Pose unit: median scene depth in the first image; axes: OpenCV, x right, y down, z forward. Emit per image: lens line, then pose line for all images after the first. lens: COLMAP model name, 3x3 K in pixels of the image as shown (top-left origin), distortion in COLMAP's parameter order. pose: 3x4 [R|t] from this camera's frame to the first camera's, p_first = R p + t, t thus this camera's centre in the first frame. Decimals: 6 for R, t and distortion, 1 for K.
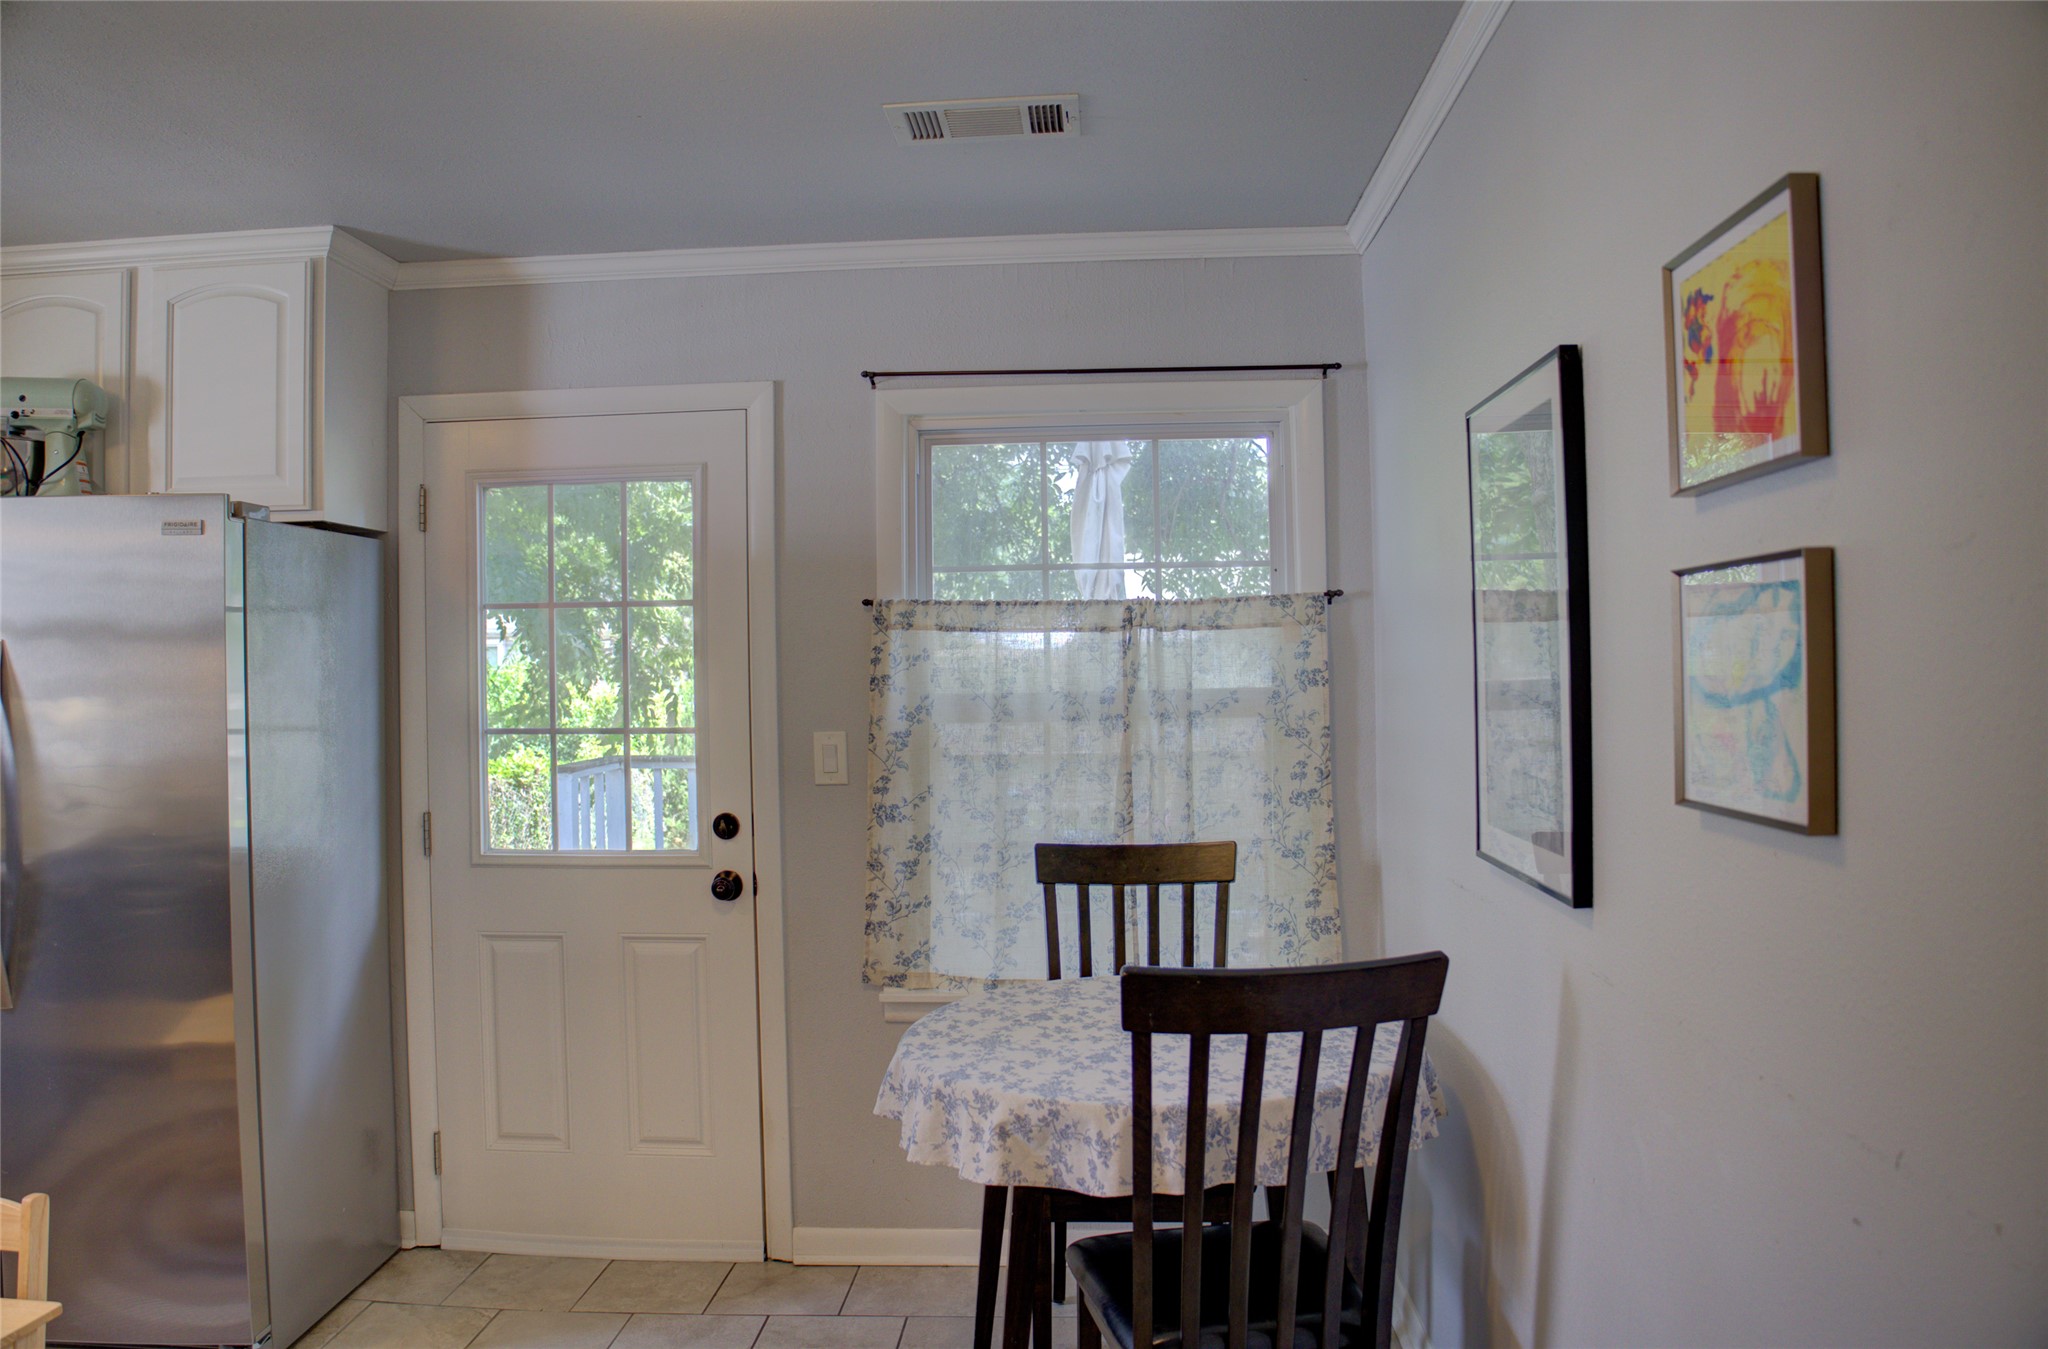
lens RADIAL K [[1461.7, 0, 995.7], [0, 1461.7, 680.6], [0, 0, 1]] dist [-0.127799, 0.041575]
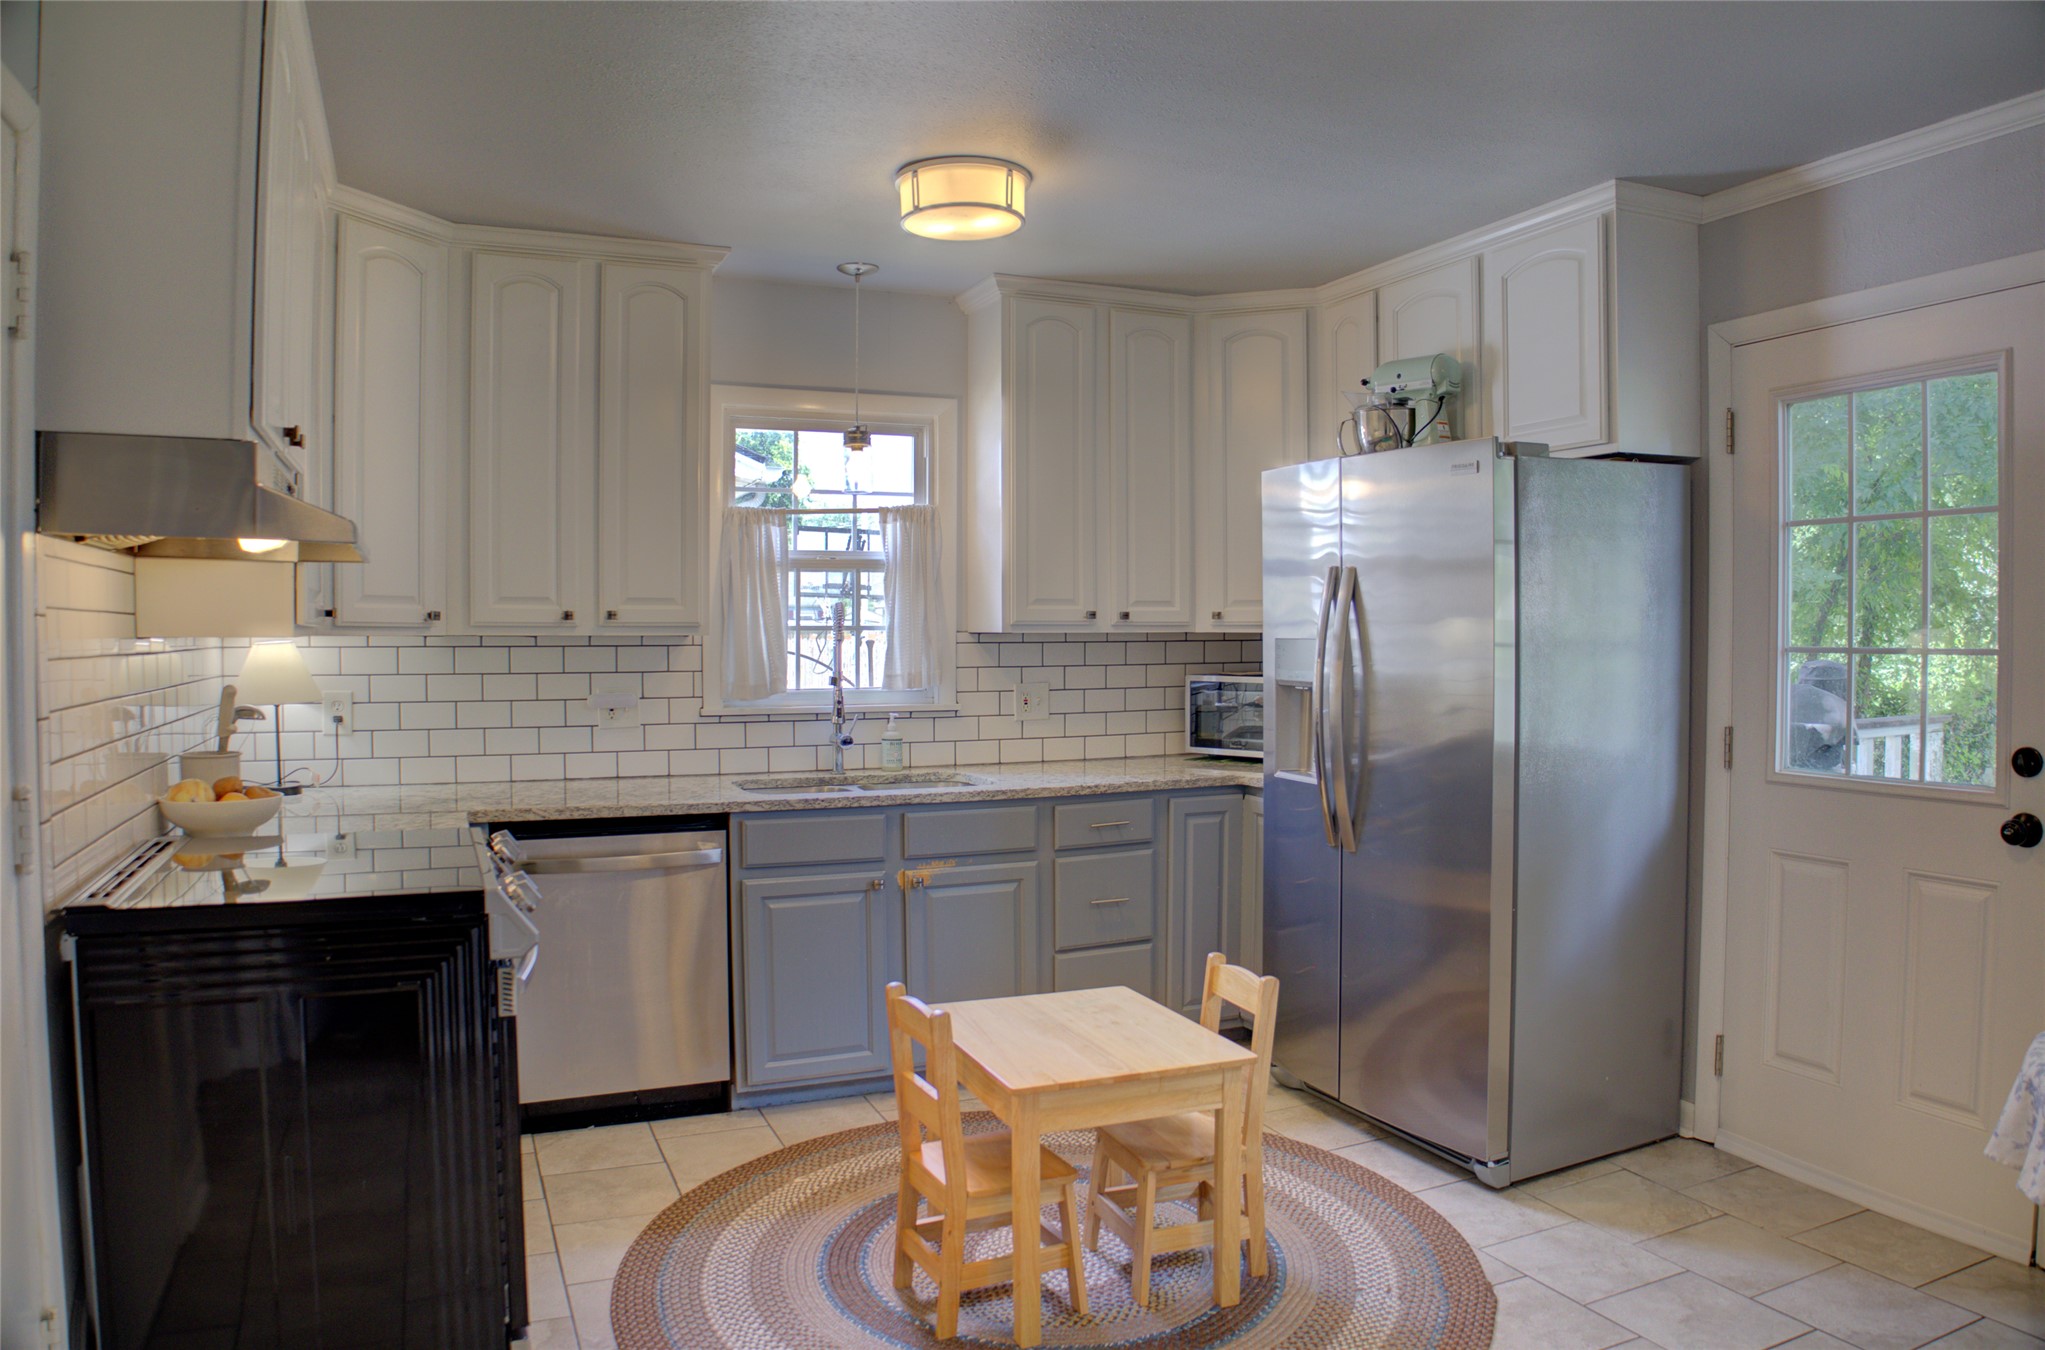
lens RADIAL K [[1388.2, 0, 1017.6], [0, 1388.2, 677.9], [0, 0, 1]] dist [-0.132658, 0.046756]
pose [[0.455762, 0.037853, -0.889297, 0.229240], [0.001087, 0.999071, 0.043082, 0.014995], [0.890101, -0.020602, 0.455297, 0.104544]]
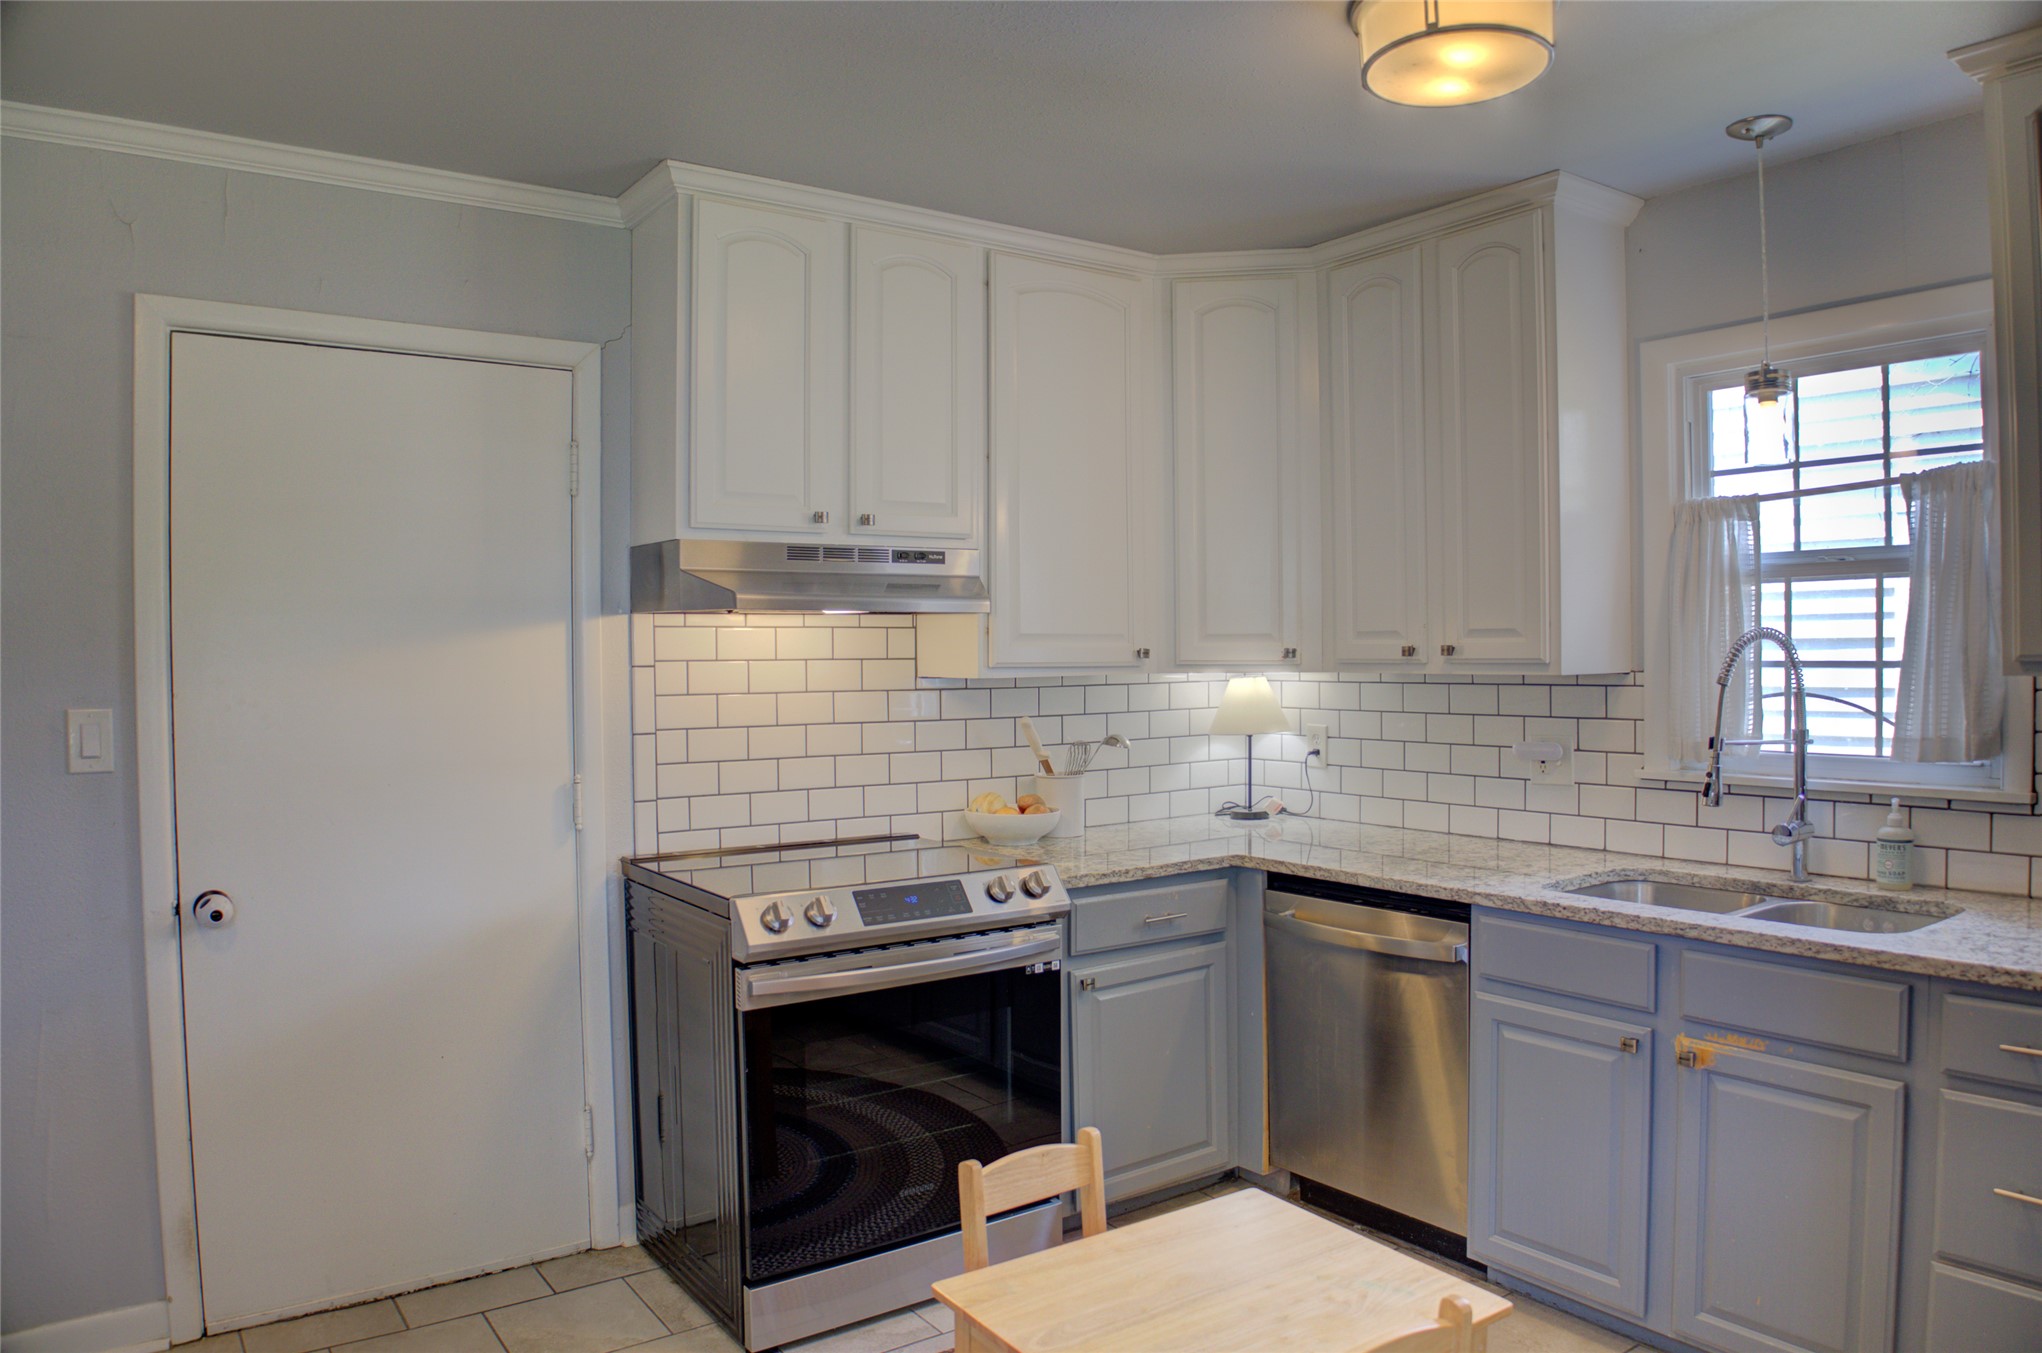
lens RADIAL K [[1386.2, 0, 1061.3], [0, 1386.2, 690.0], [0, 0, 1]] dist [-0.132658, 0.046756]
pose [[-0.762967, 0.031017, -0.645693, -0.102963], [0.018918, 0.999492, 0.025659, 0.009529], [0.646161, 0.007362, -0.763166, 0.879409]]
